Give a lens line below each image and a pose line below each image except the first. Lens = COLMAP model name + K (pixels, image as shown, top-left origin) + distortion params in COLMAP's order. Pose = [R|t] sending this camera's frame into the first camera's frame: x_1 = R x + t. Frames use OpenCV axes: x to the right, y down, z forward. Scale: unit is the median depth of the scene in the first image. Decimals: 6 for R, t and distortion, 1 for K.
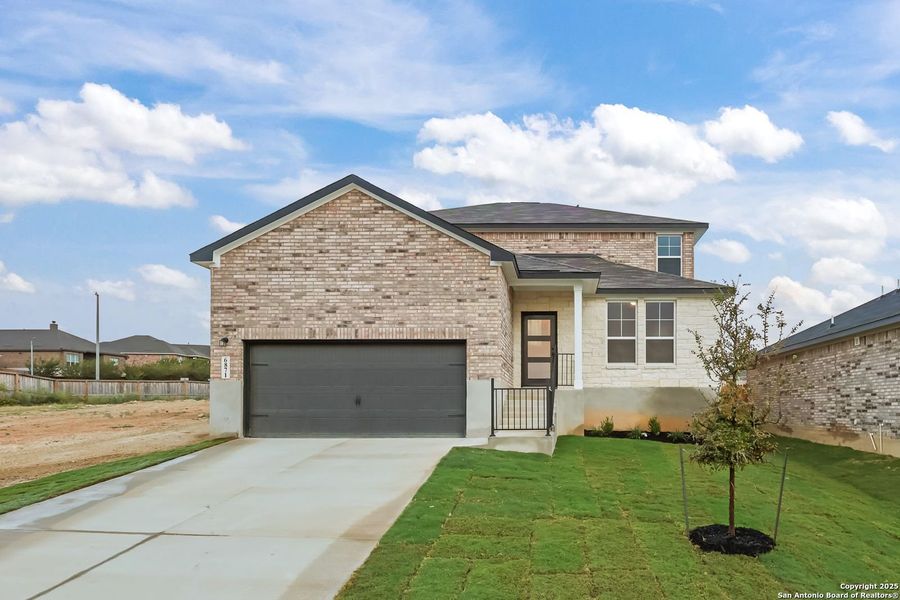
lens RADIAL K [[1364.6, 0, 405.2], [0, 1364.6, 299.7], [0, 0, 1]] dist [-0.006028, 0.004994]
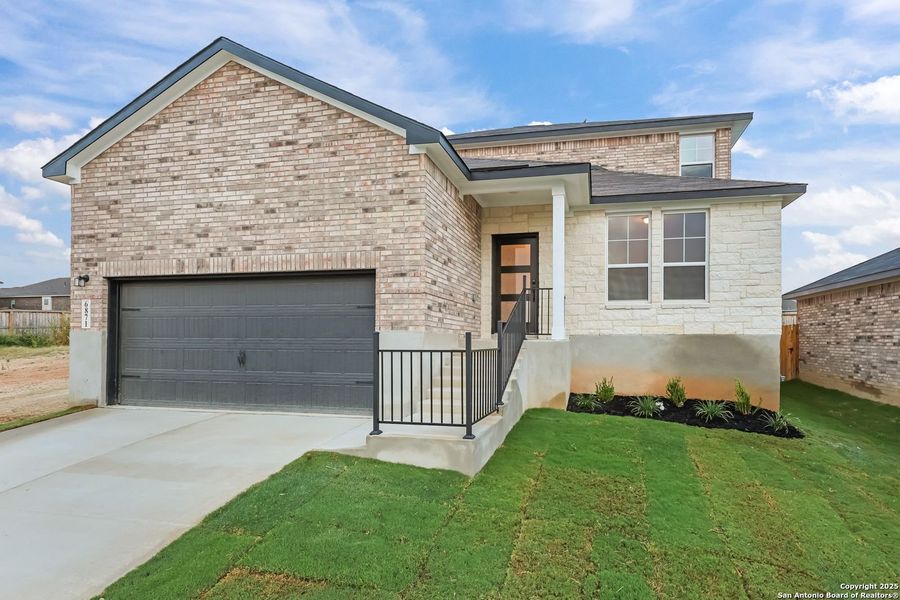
lens RADIAL K [[603.5, 0, 449.1], [0, 603.5, 311.1], [0, 0, 1]] dist [-0.000689, -0.000021]
pose [[0.983068, -0.010460, -0.182940, 0.130363], [0.022554, 0.997685, 0.064157, 0.030949], [0.181845, -0.067196, 0.981029, 0.704828]]
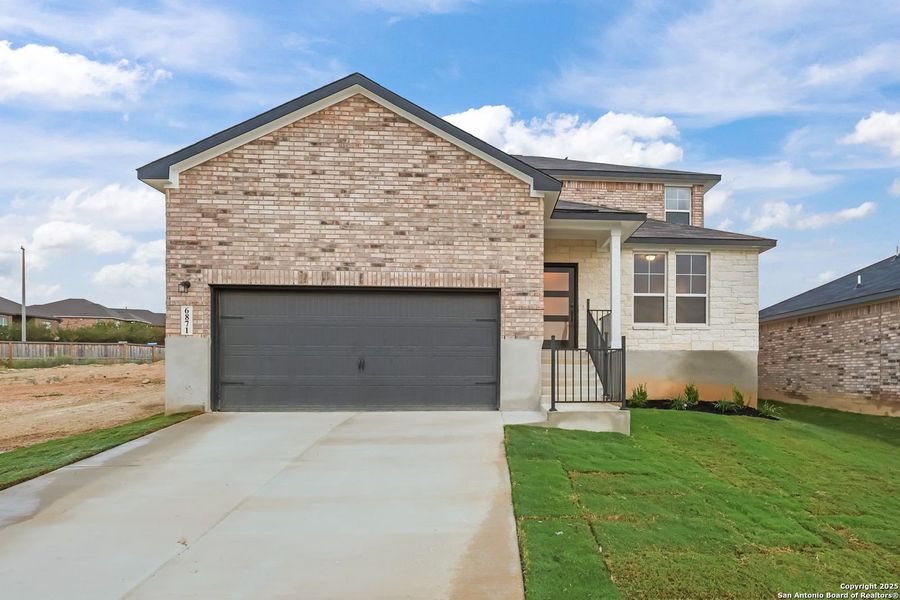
lens RADIAL K [[896.3, 0, 448.9], [0, 896.3, 354.5], [0, 0, 1]] dist [-0.005870, -0.002474]
pose [[0.980518, 0.005386, 0.196354, -0.086132], [-0.017139, 0.998157, 0.058209, 0.037010], [-0.195678, -0.060440, 0.978804, 0.479984]]
